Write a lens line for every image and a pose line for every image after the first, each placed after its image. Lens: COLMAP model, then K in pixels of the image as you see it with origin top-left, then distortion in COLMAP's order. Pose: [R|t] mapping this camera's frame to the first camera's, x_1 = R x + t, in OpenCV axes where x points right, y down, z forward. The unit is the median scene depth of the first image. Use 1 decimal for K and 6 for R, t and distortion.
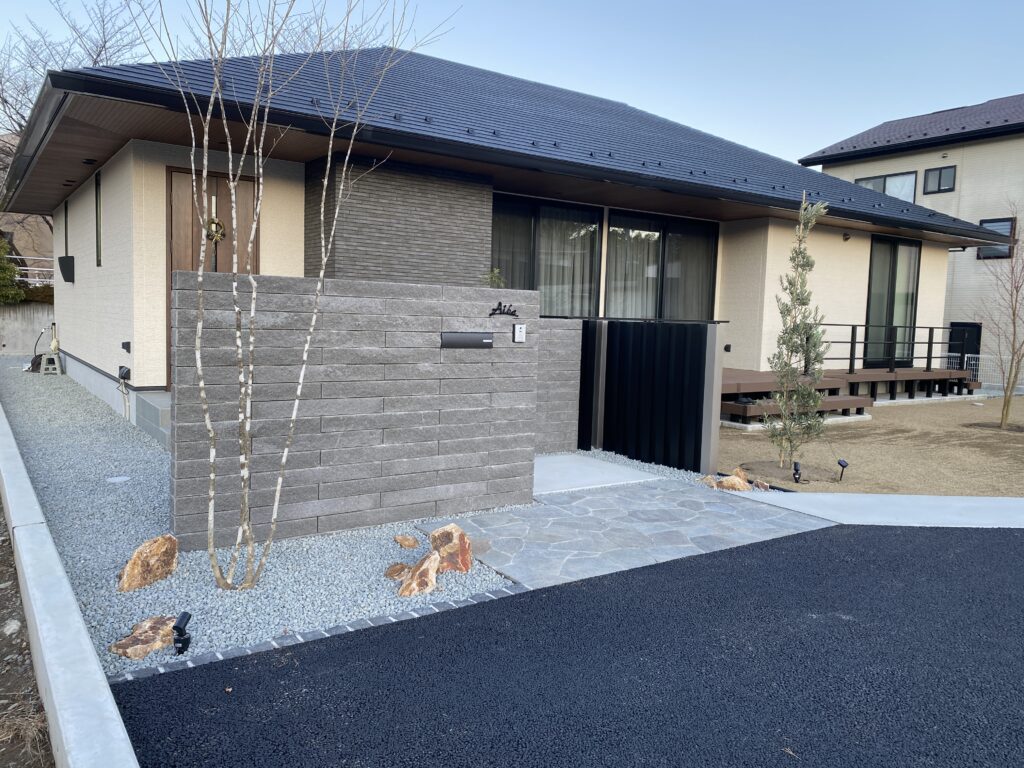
lens RADIAL K [[768.8, 0, 512.0], [0, 768.8, 384.0], [0, 0, 1]] dist [0.060576, -0.084034]
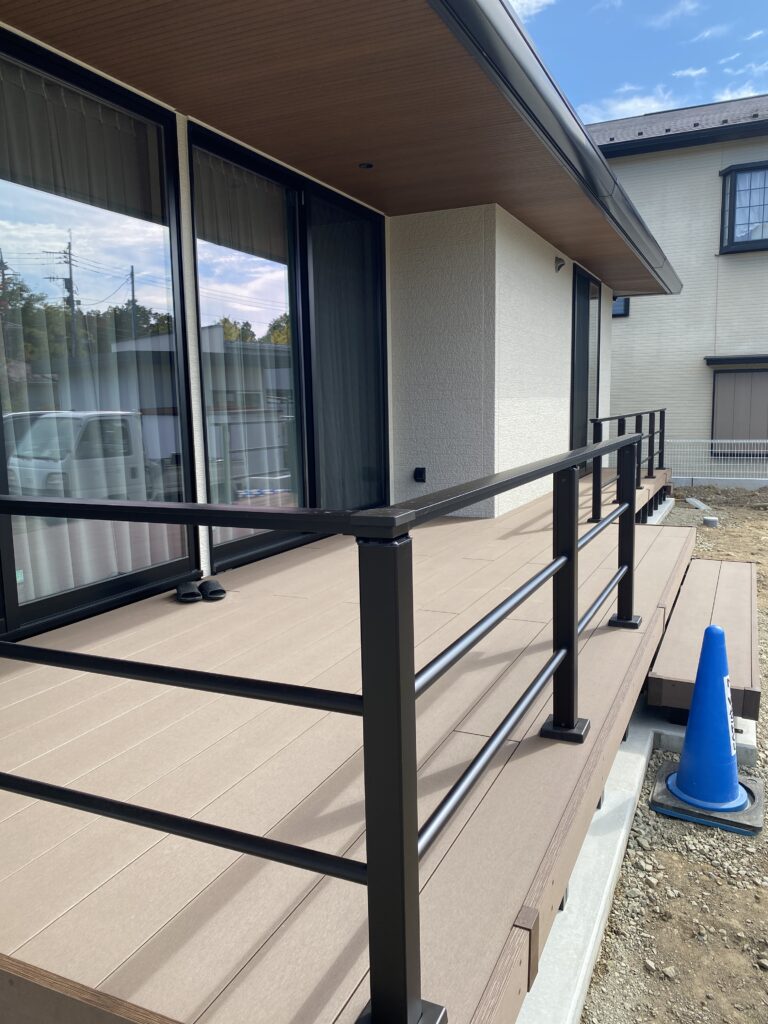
lens RADIAL K [[785.5, 0, 384.0], [0, 785.5, 512.0], [0, 0, 1]] dist [0.005490, 0.001786]
pose [[0.863084, -0.116168, 0.491519, 0.010651], [0.090610, 0.993014, 0.075588, -0.102193], [-0.496866, -0.020703, 0.867580, 0.916606]]
